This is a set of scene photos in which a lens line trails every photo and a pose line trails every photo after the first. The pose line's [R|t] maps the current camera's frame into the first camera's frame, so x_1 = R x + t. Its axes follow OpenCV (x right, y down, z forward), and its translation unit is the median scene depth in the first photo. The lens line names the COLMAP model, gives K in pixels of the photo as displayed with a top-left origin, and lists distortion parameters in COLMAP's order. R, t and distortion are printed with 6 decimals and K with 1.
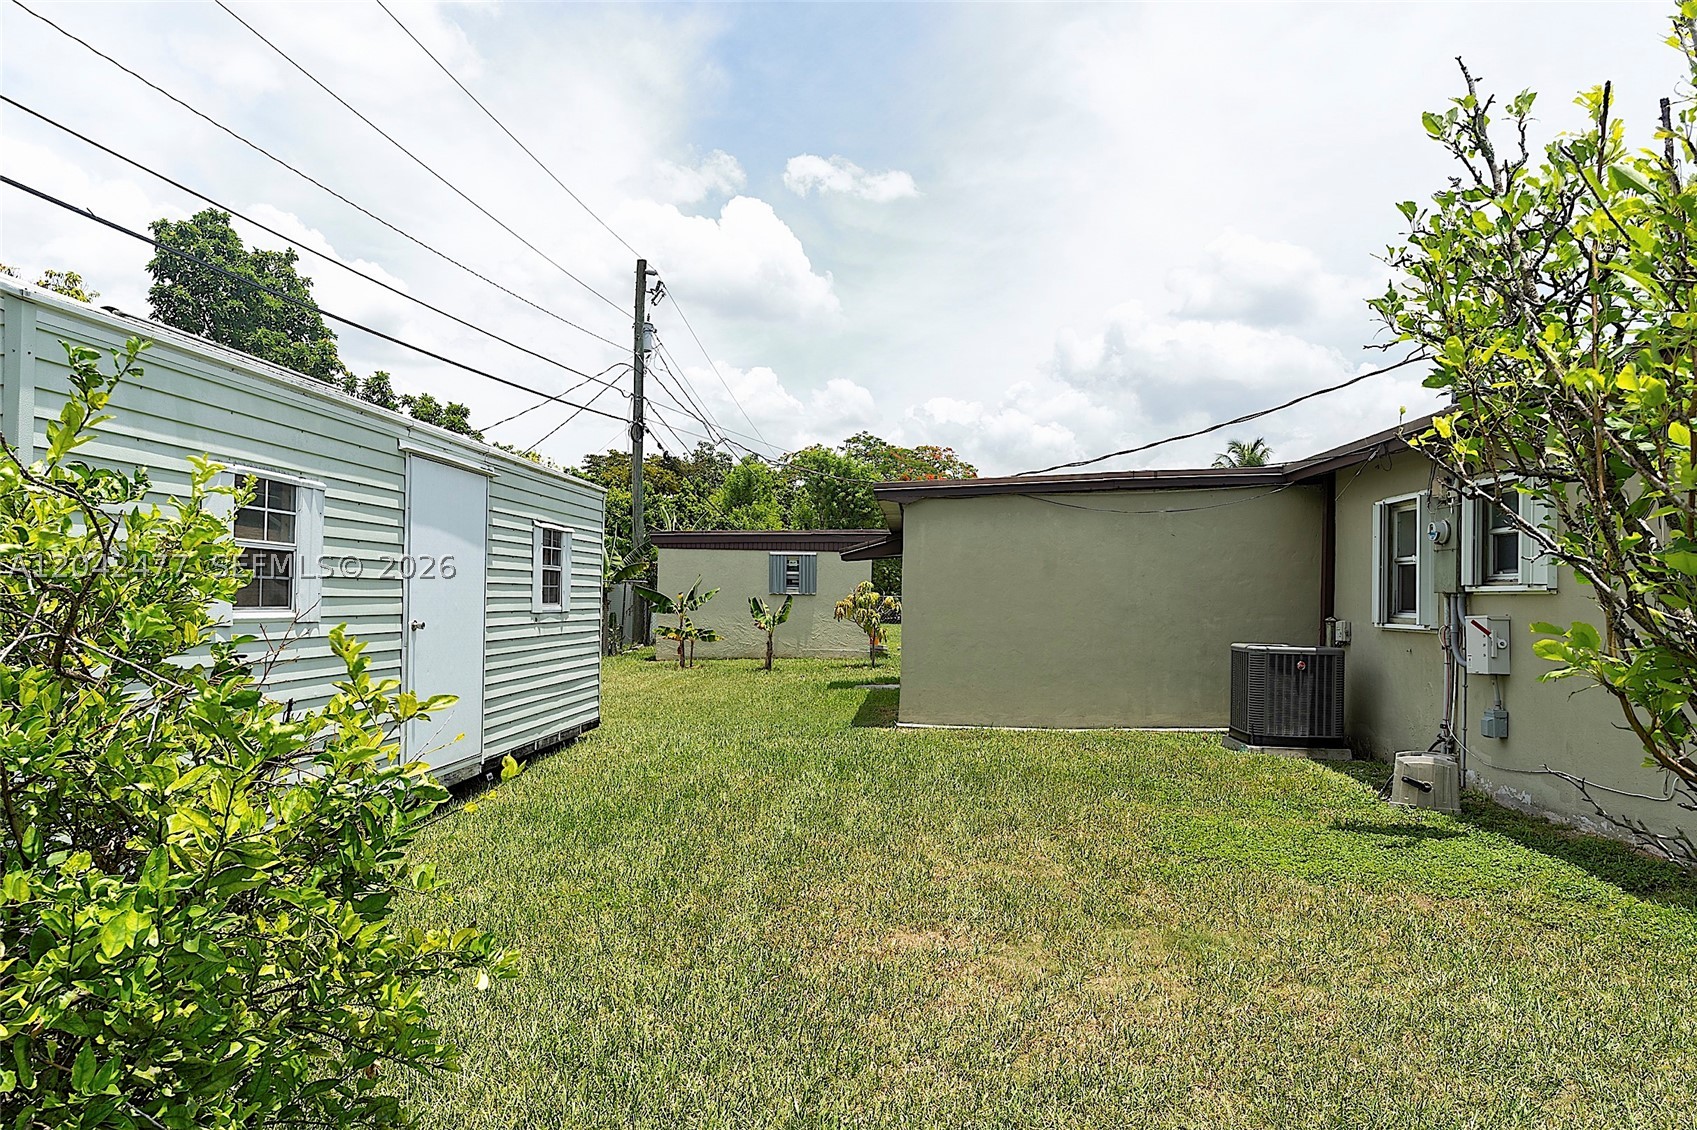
lens RADIAL K [[1117.0, 0, 848.5], [0, 1117.0, 565.0], [0, 0, 1]] dist [-0.000010, -0.001930]
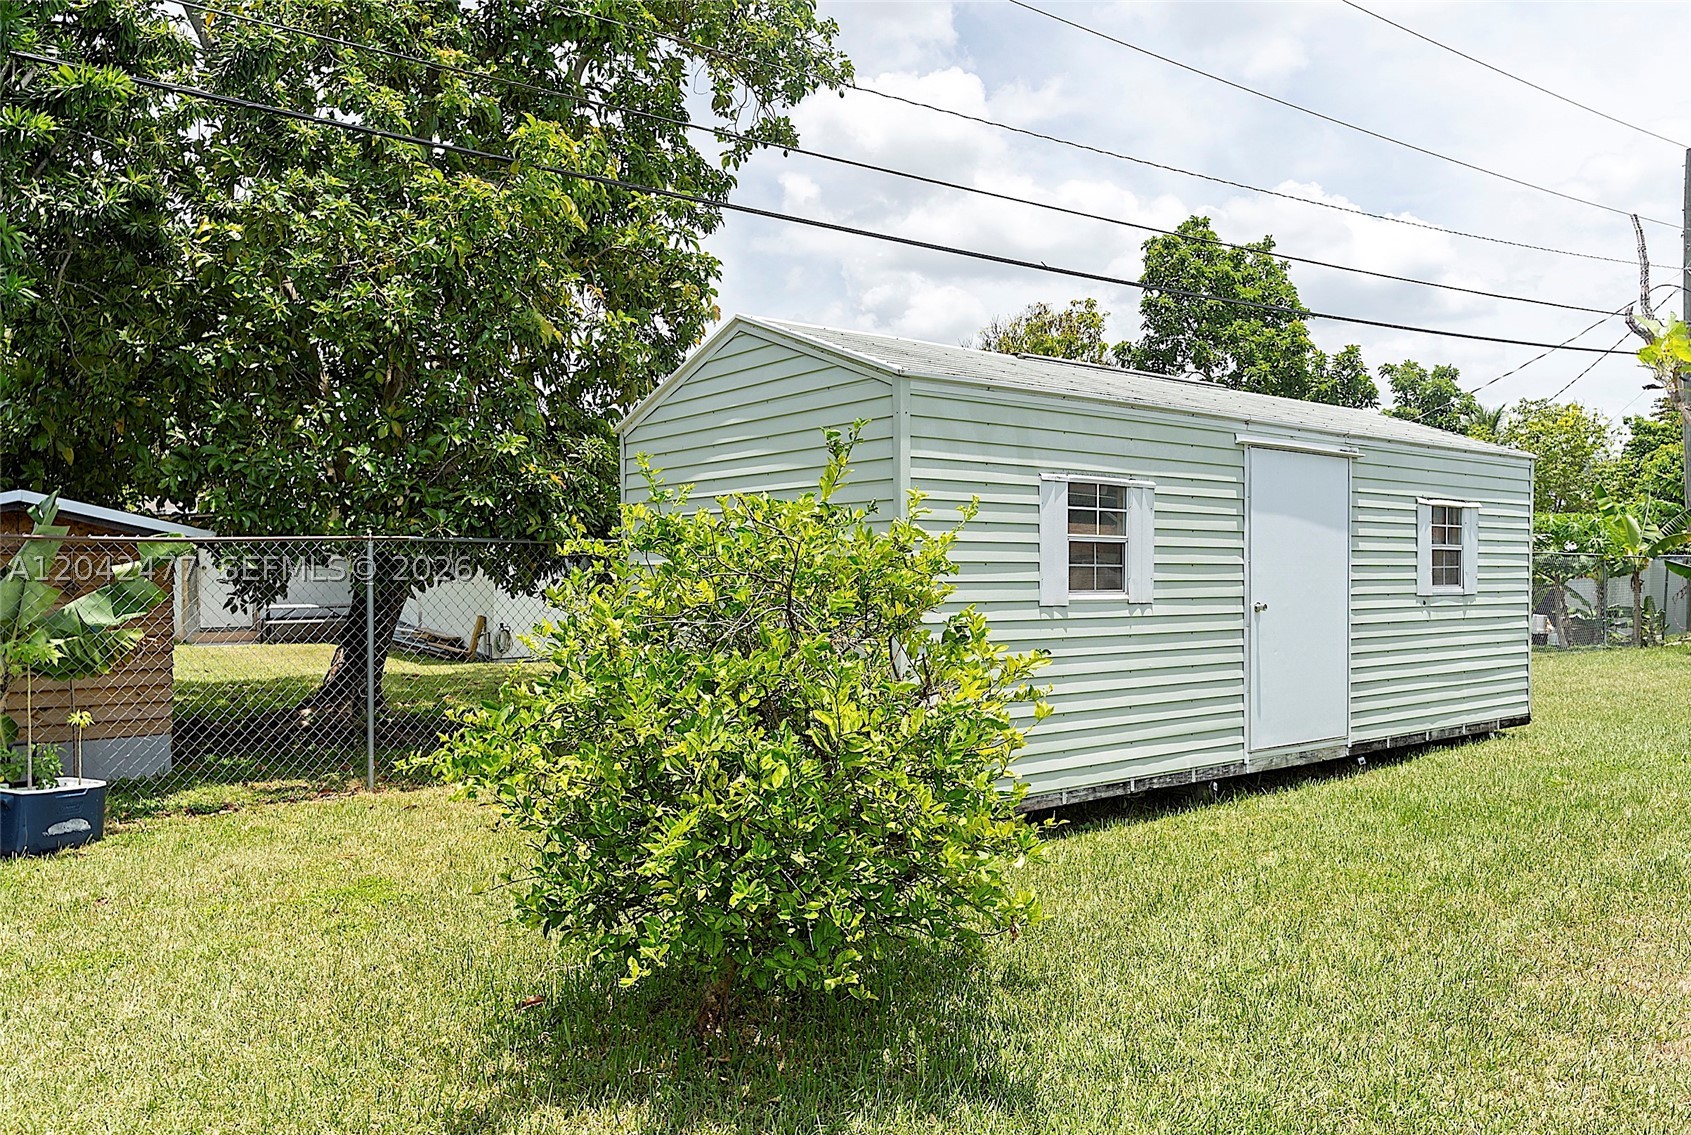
lens RADIAL K [[1150.9, 0, 845.5], [0, 1150.9, 567.5], [0, 0, 1]] dist [-0.003975, -0.000265]
pose [[0.679867, -0.014374, -0.733194, 0.141825], [0.028622, 0.999566, 0.006944, -0.002225], [0.732777, -0.025706, 0.679984, -0.029514]]
